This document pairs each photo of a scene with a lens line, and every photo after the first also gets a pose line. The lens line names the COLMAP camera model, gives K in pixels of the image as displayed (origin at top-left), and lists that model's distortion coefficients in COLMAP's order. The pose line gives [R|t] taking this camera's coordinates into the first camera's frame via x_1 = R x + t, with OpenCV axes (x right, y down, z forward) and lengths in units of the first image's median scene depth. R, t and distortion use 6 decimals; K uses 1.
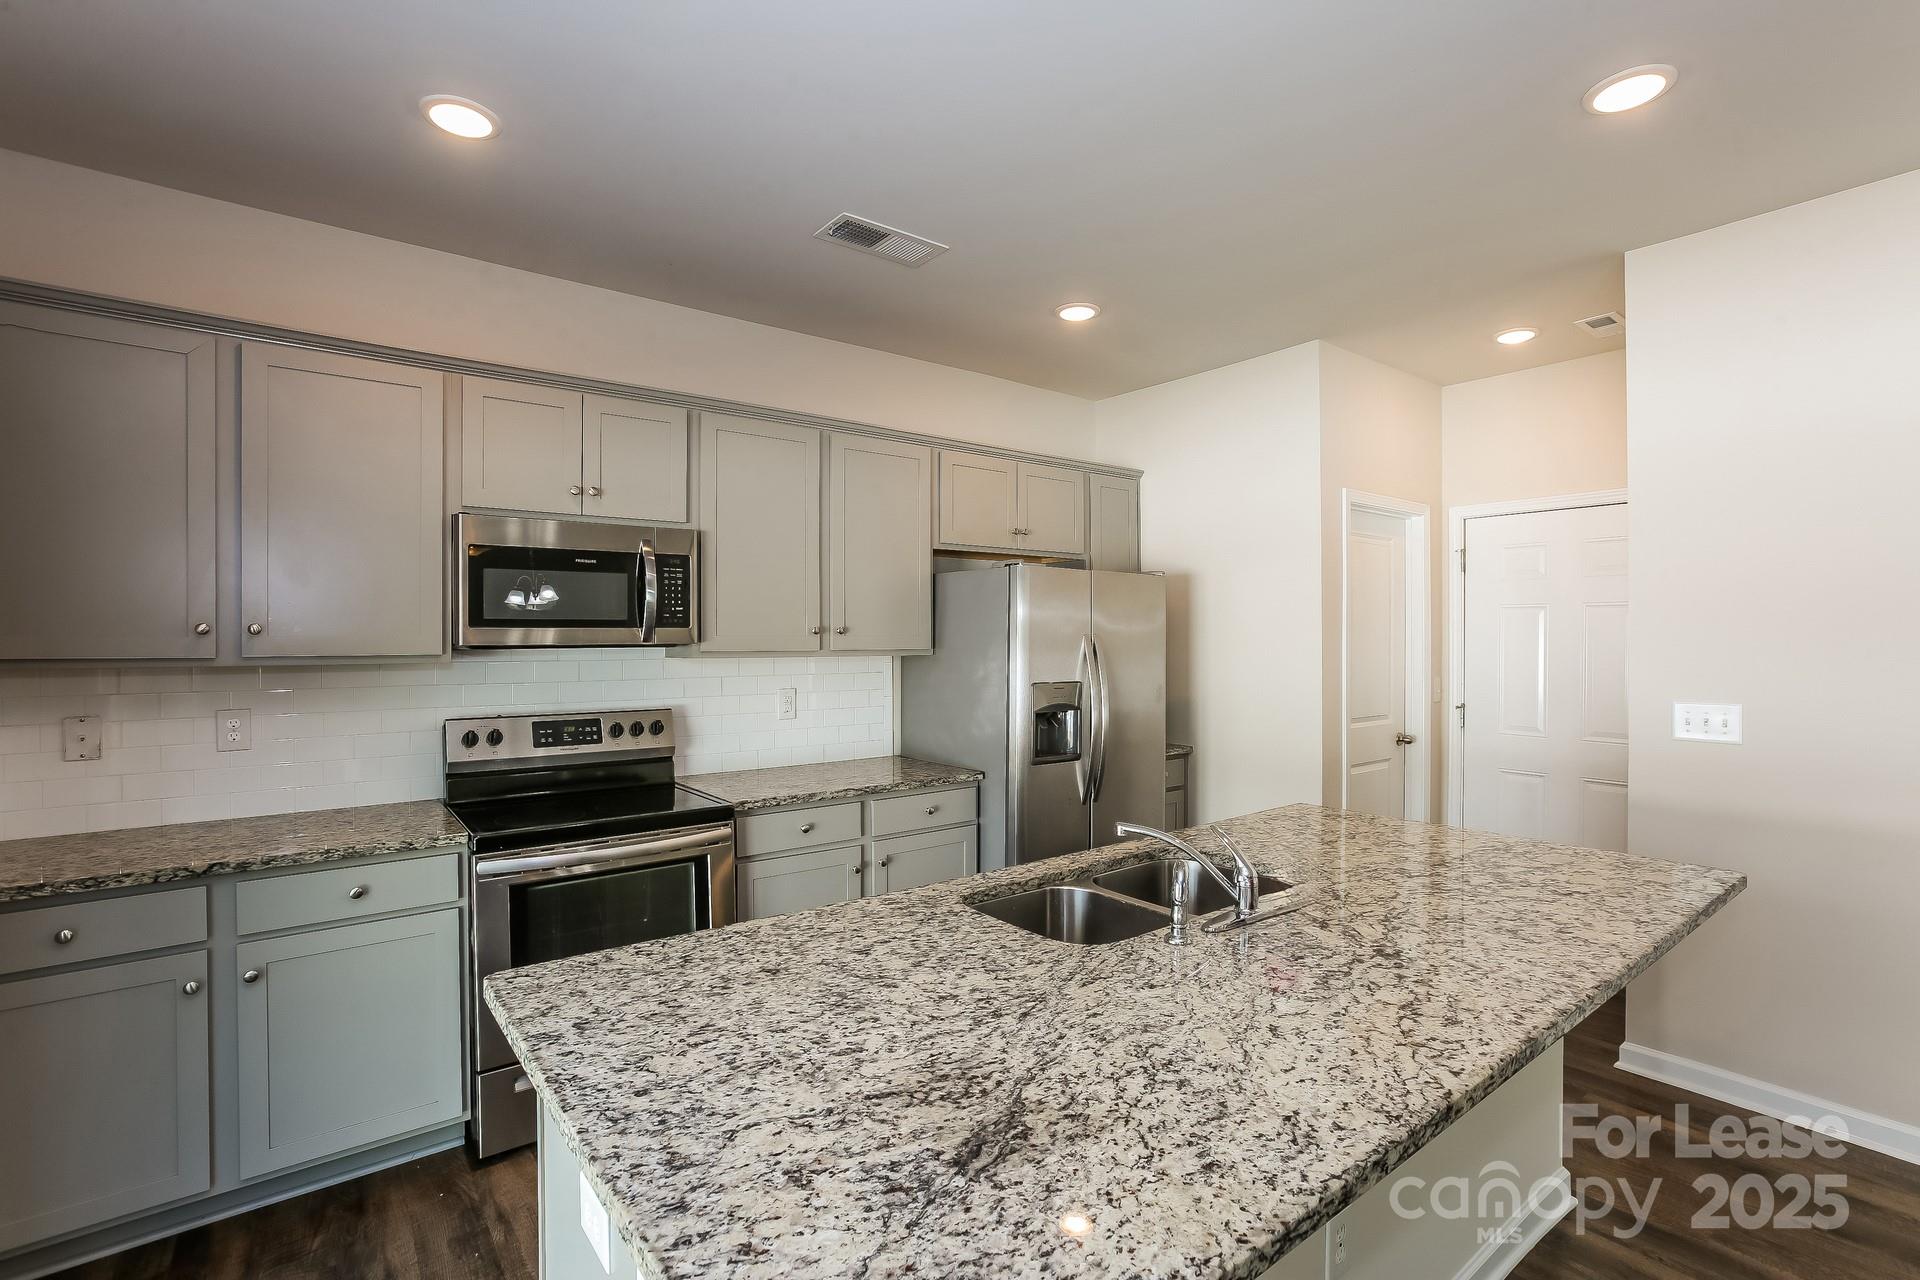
lens RADIAL K [[880.8, 0, 963.3], [0, 880.8, 646.8], [0, 0, 1]] dist [-0.003492, -0.000309]
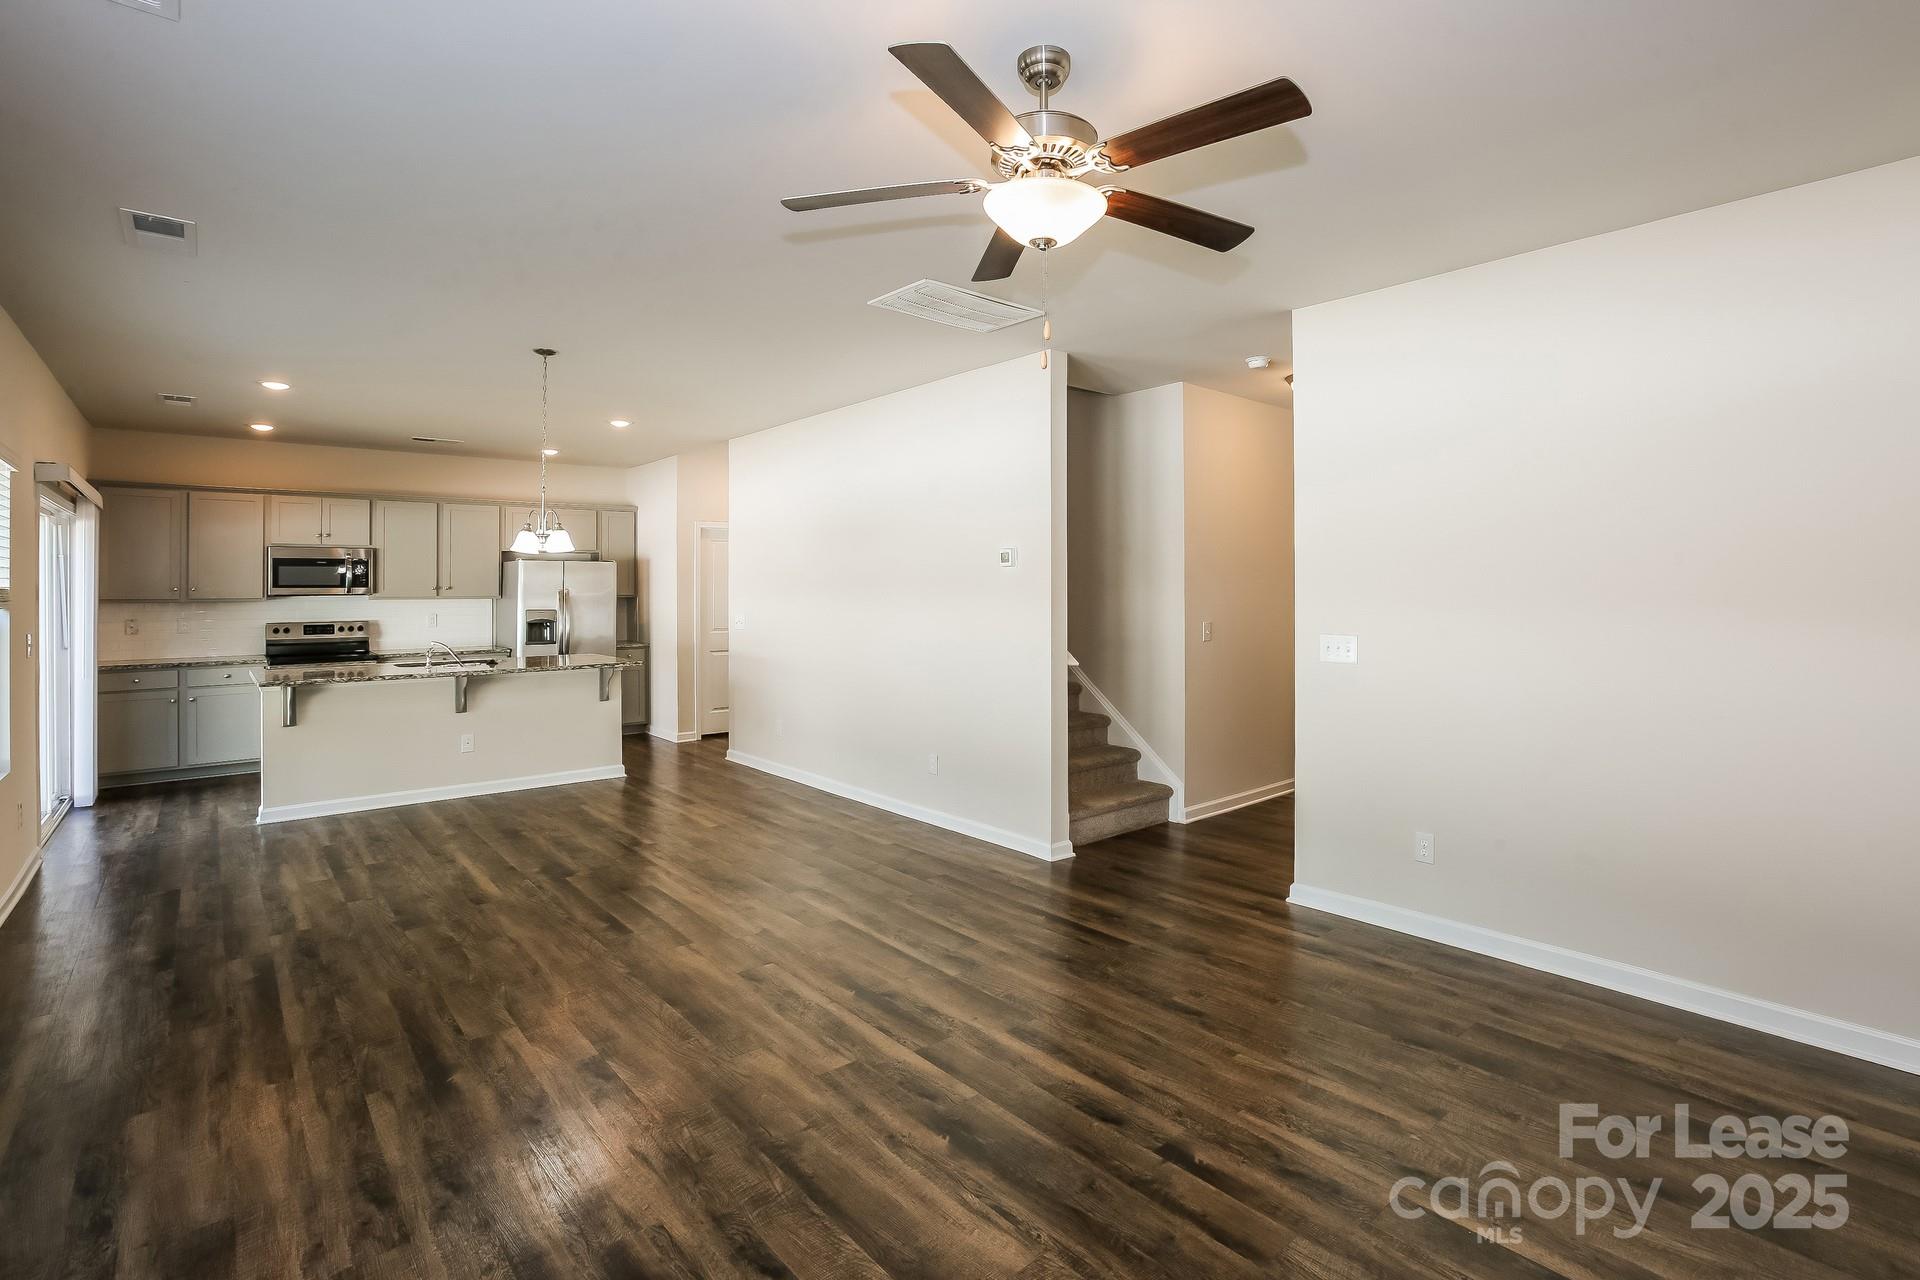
lens RADIAL K [[880.8, 0, 926.6], [0, 880.8, 577.8], [0, 0, 1]] dist [-0.003492, -0.000309]
pose [[0.999548, -0.006007, 0.029447, 1.239054], [0.006578, 0.999791, -0.019356, 0.010546], [-0.029324, 0.019541, 0.999379, -1.596373]]
